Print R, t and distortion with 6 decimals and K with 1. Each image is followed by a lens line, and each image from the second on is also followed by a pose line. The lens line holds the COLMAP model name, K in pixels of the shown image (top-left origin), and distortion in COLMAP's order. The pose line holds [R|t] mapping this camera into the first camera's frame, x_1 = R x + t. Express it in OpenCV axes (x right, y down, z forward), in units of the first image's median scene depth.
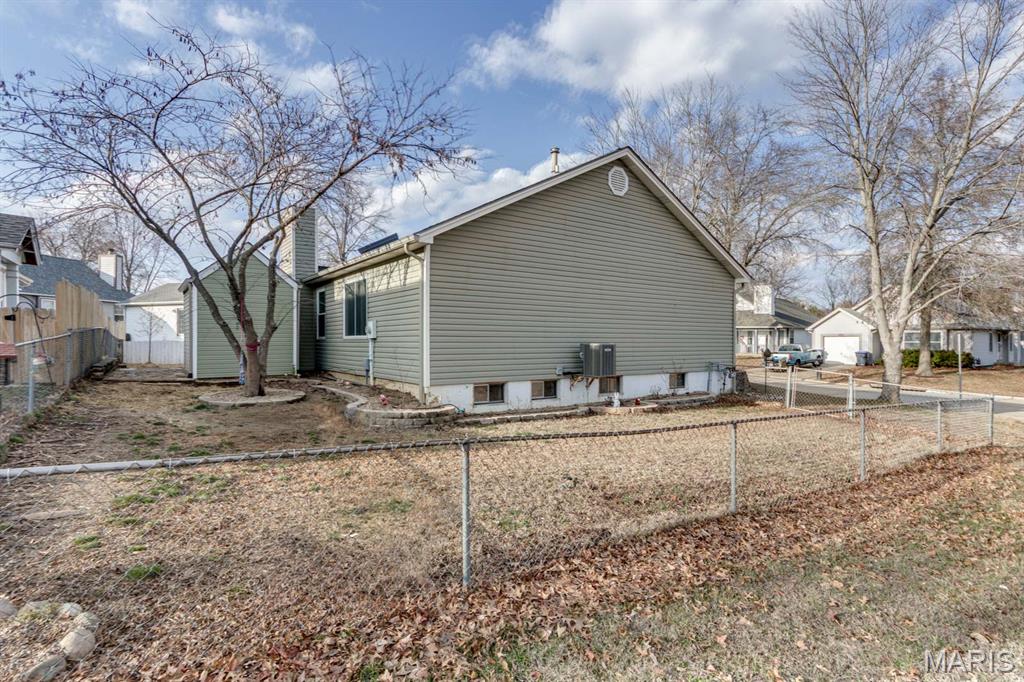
lens RADIAL K [[498.6, 0, 512.0], [0, 498.6, 341.0], [0, 0, 1]] dist [0.011865, 0.000811]
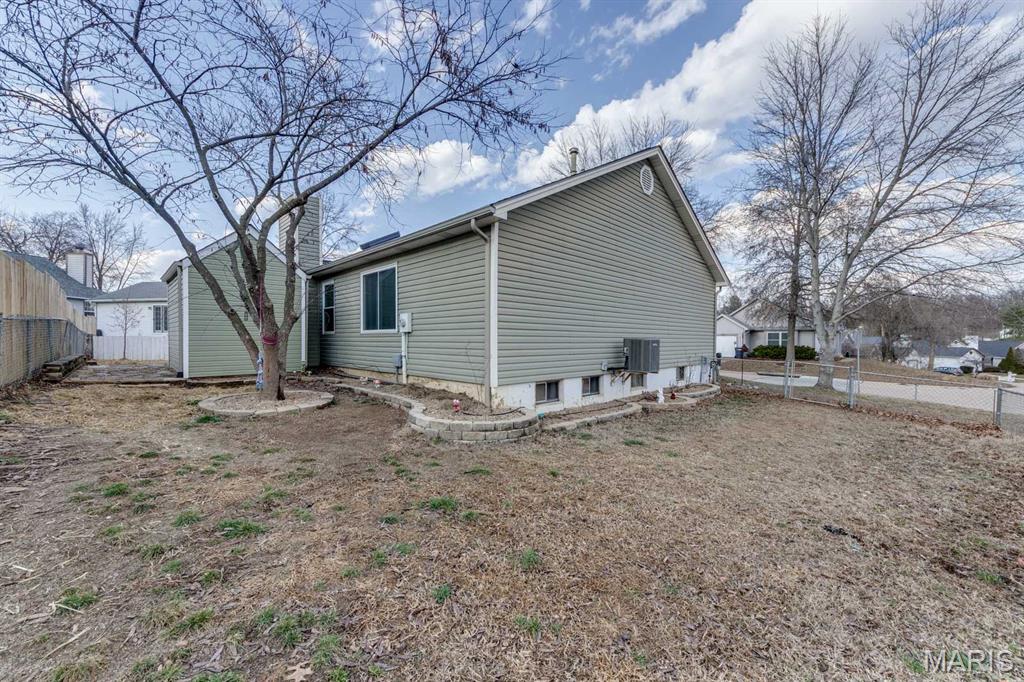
lens RADIAL K [[391.7, 0, 512.7], [0, 391.7, 343.3], [0, 0, 1]] dist [0.002343, -0.000016]
pose [[0.987670, 0.000771, 0.156546, -0.199892], [-0.002395, 0.999945, 0.010186, 0.007345], [-0.156529, -0.010435, 0.987618, 0.267239]]
